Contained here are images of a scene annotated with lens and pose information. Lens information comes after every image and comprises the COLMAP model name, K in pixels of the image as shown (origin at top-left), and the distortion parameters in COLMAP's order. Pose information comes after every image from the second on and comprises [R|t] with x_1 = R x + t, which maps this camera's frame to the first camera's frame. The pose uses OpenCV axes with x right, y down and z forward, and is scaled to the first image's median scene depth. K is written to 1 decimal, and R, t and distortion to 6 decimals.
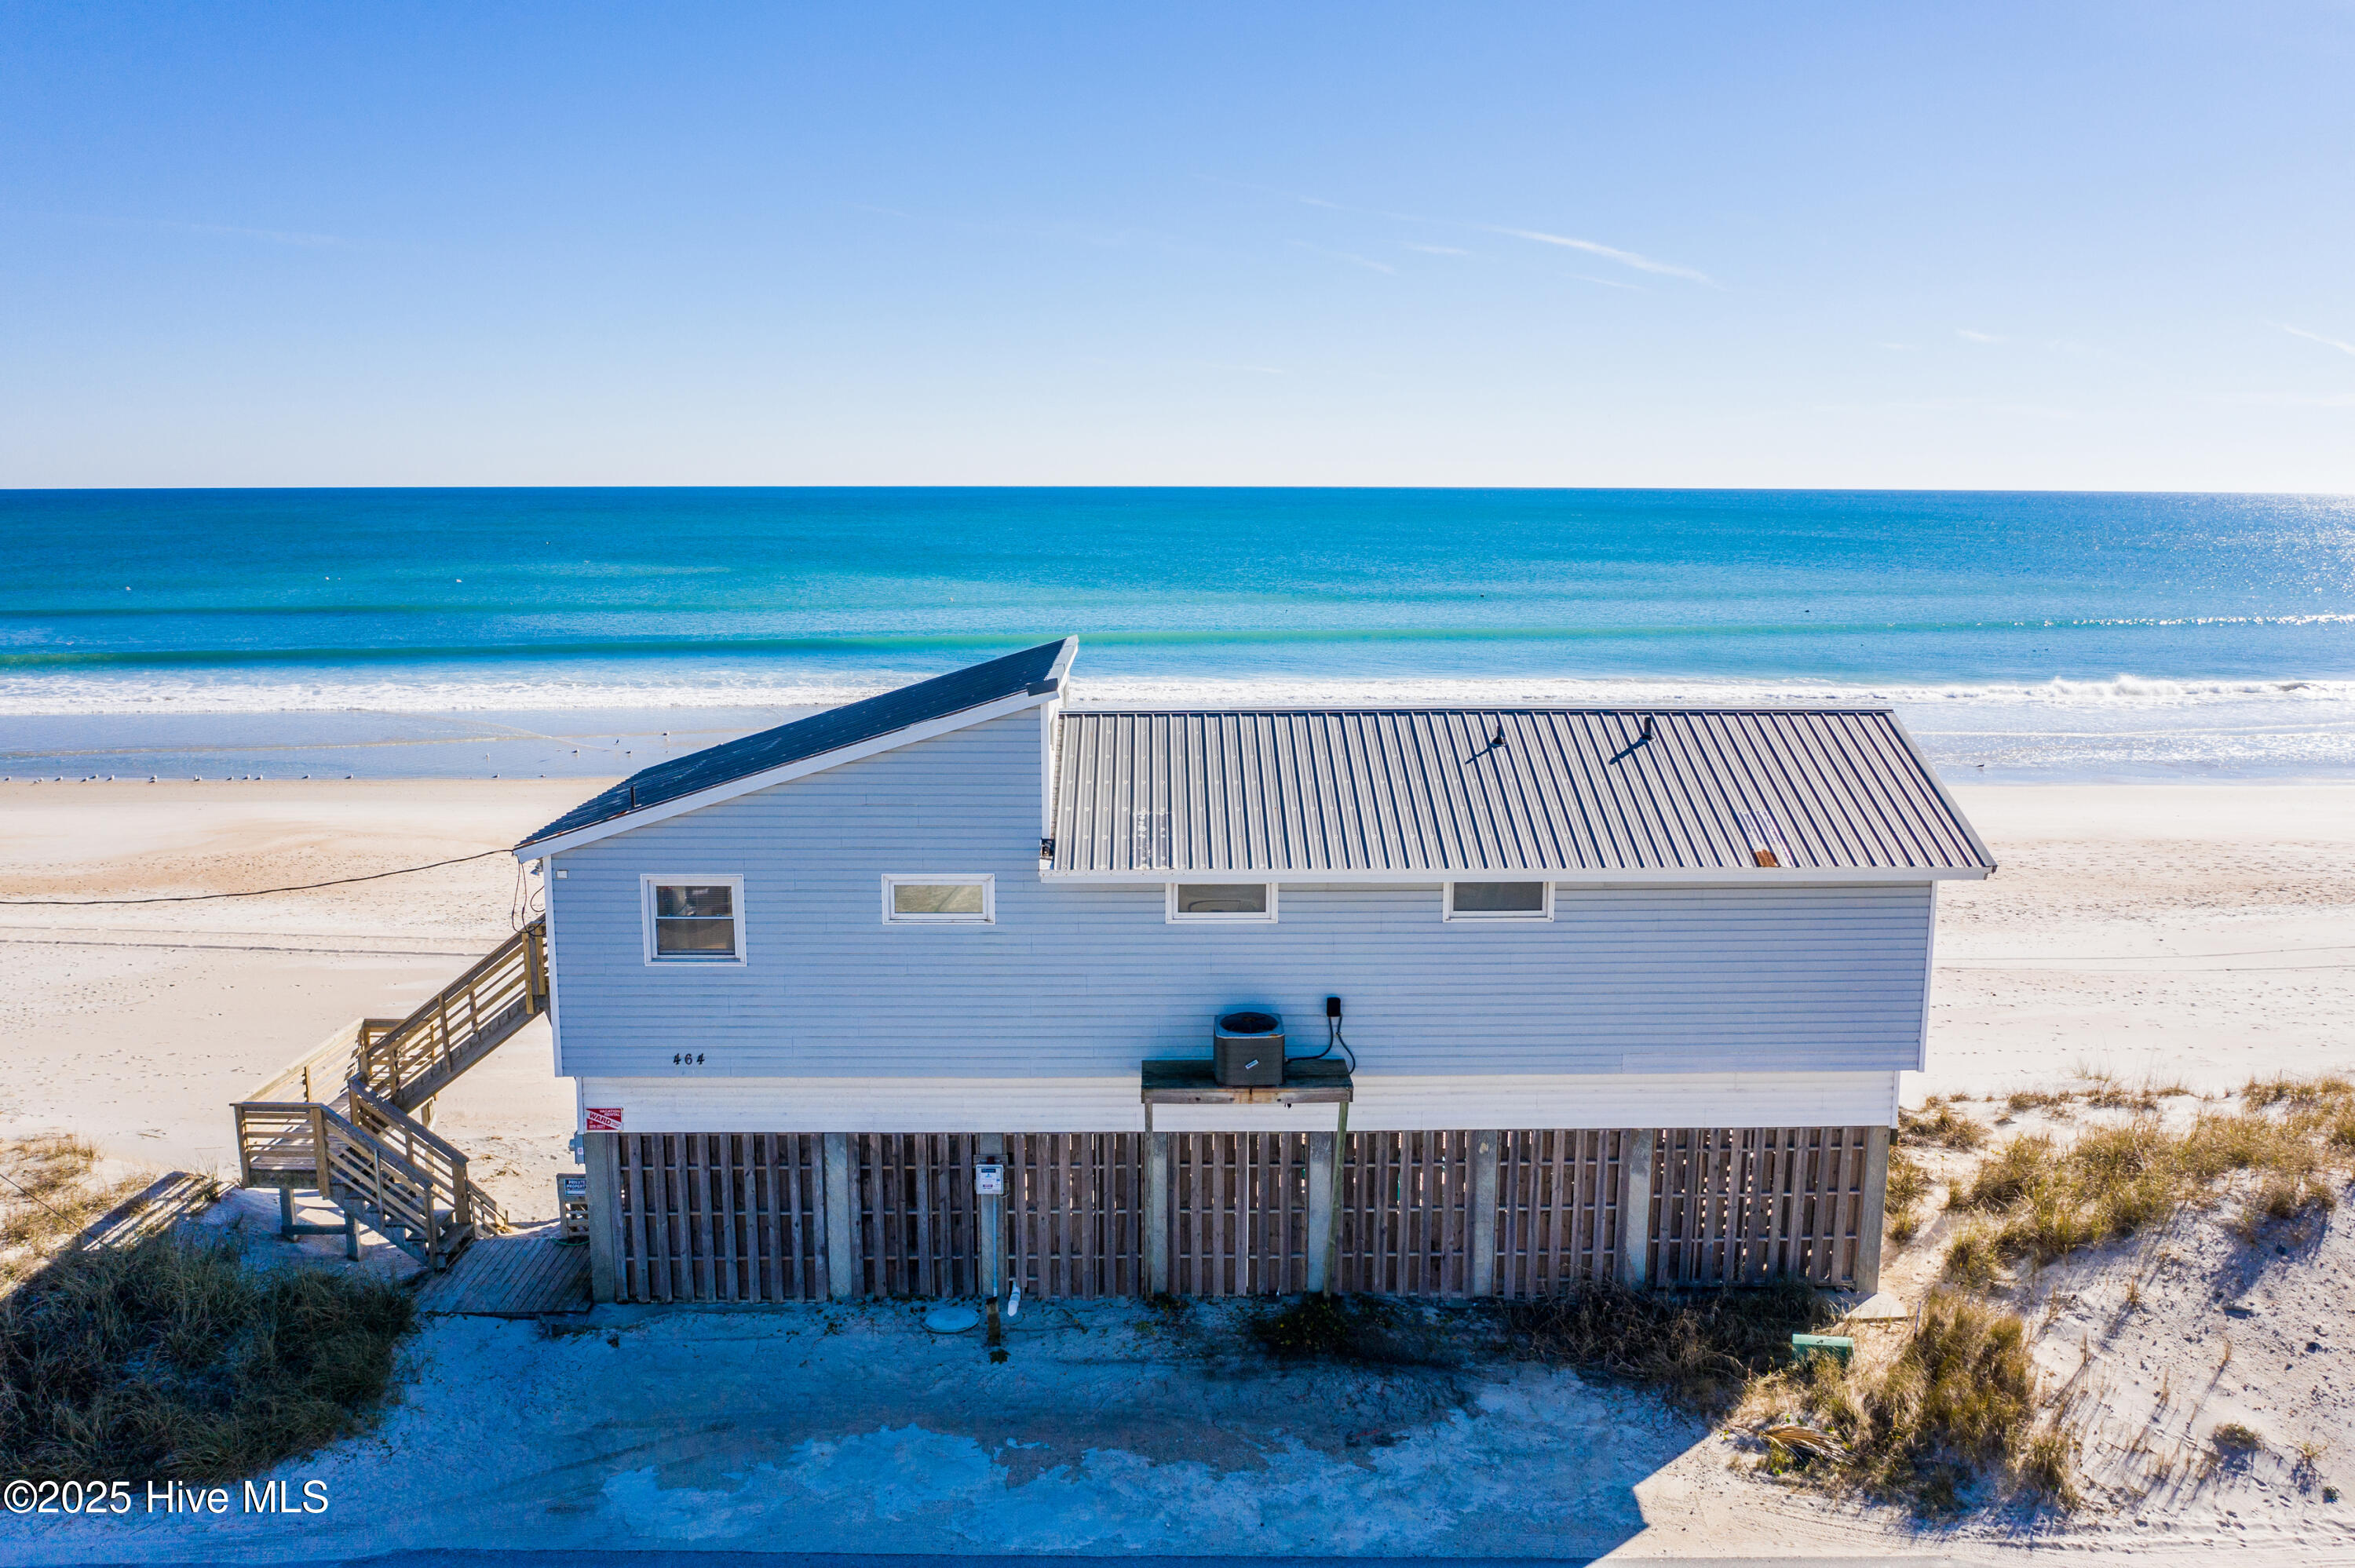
lens RADIAL K [[1860.9, 0, 1177.5], [0, 1860.9, 784.0], [0, 0, 1]] dist [-0.031791, 0.002026]
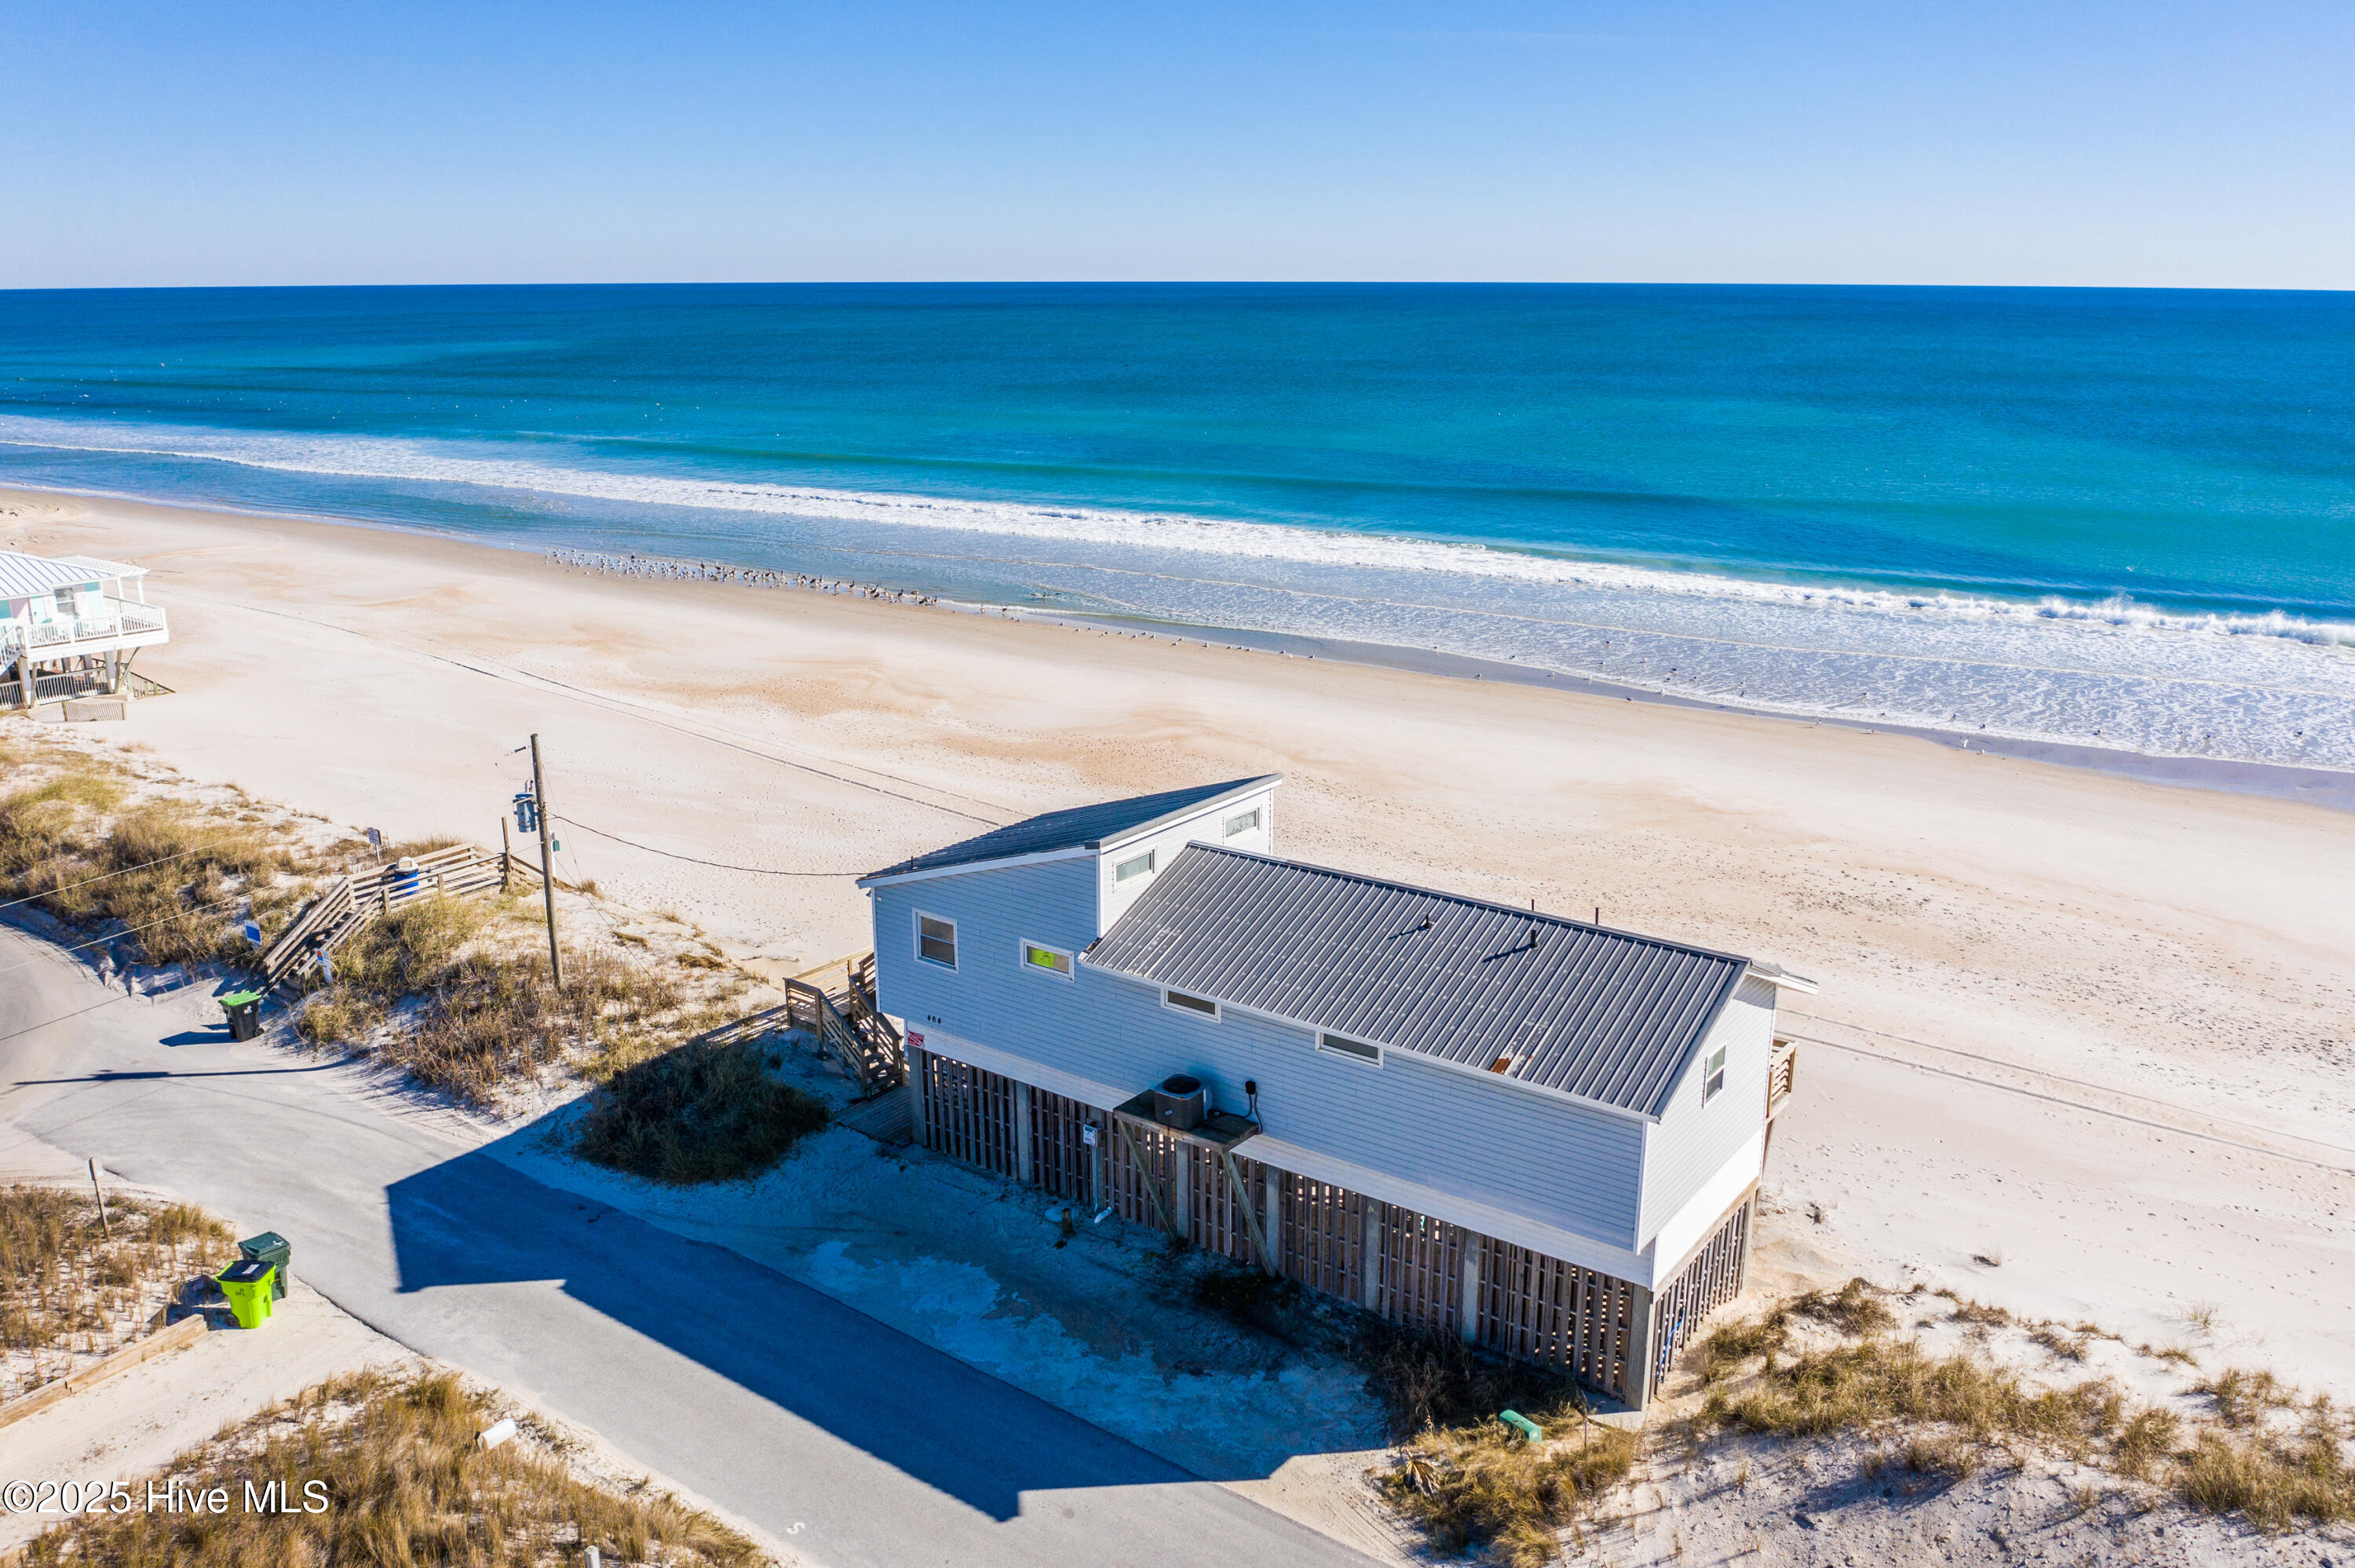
lens RADIAL K [[1860.9, 0, 1177.5], [0, 1860.9, 784.0], [0, 0, 1]] dist [-0.031791, 0.002026]
pose [[0.790506, 0.159769, -0.591248, 0.836293], [-0.099801, 0.986075, 0.133024, -0.294523], [0.604268, -0.046149, 0.795444, -0.185455]]
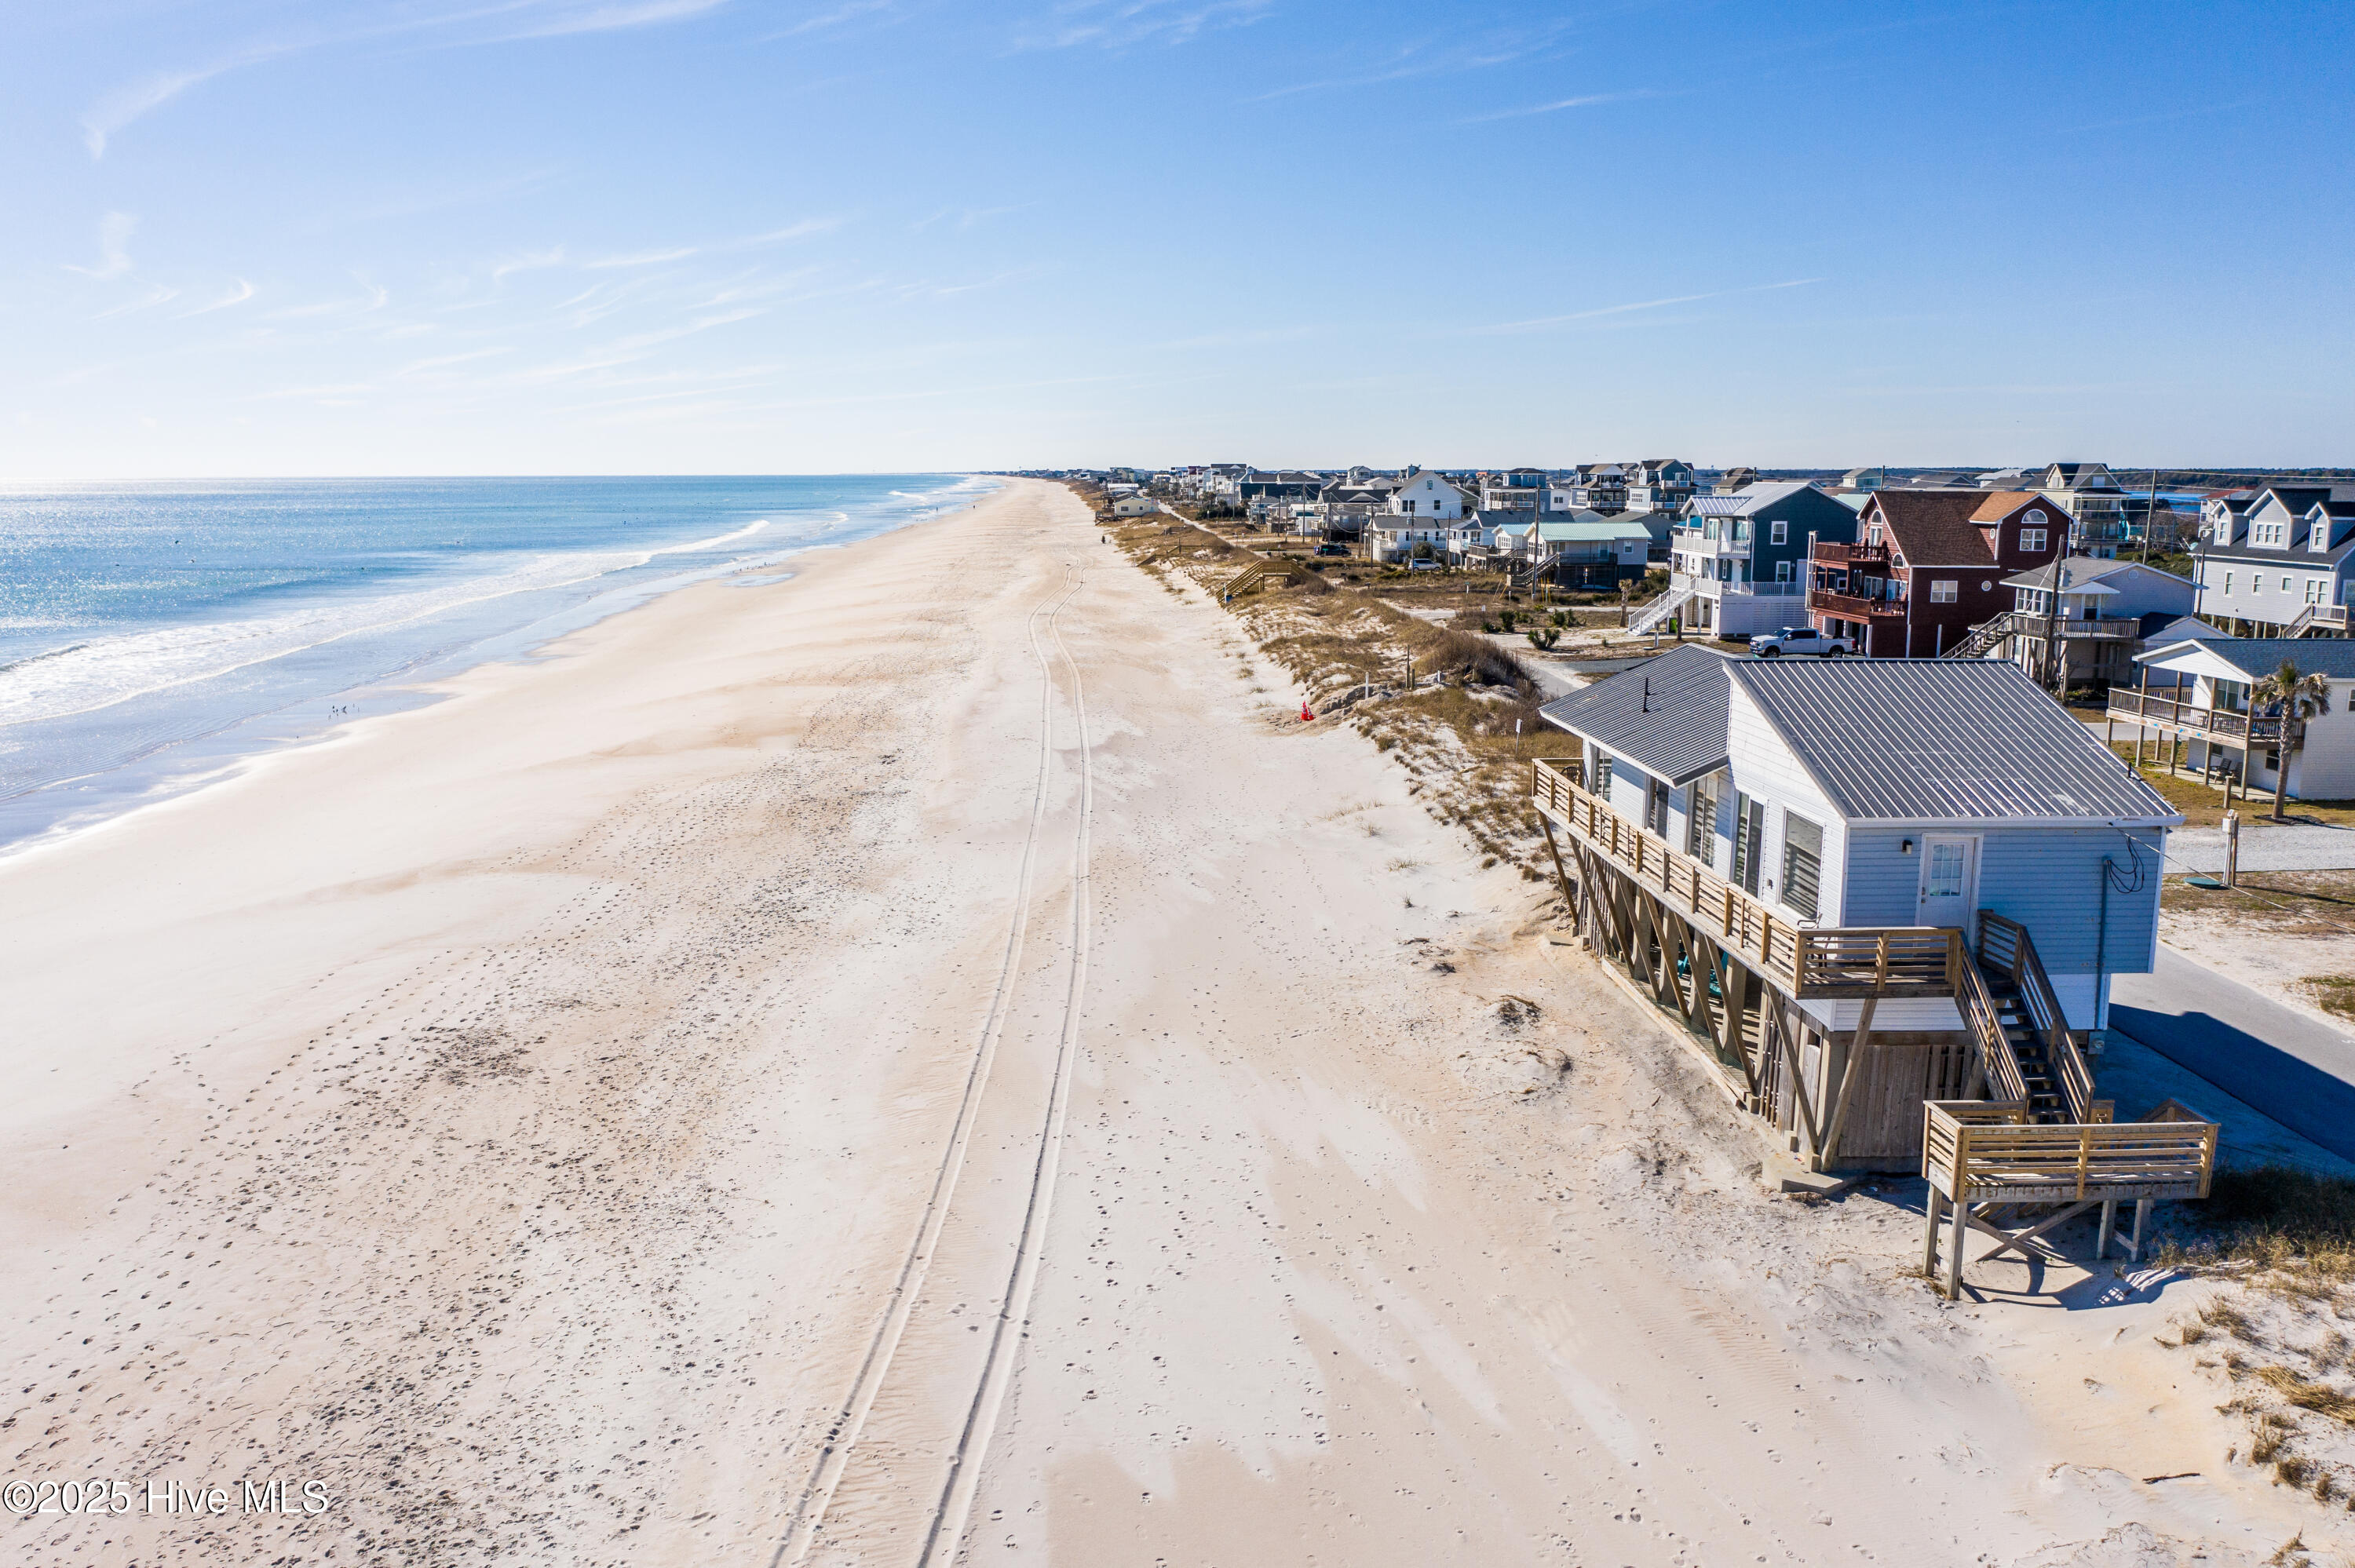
lens RADIAL K [[1860.9, 0, 1177.5], [0, 1860.9, 784.0], [0, 0, 1]] dist [-0.031791, 0.002026]
pose [[-0.025829, -0.167474, 0.985538, -1.617134], [0.167219, 0.971253, 0.169429, -0.327921], [-0.985581, 0.169177, 0.002919, 1.656915]]
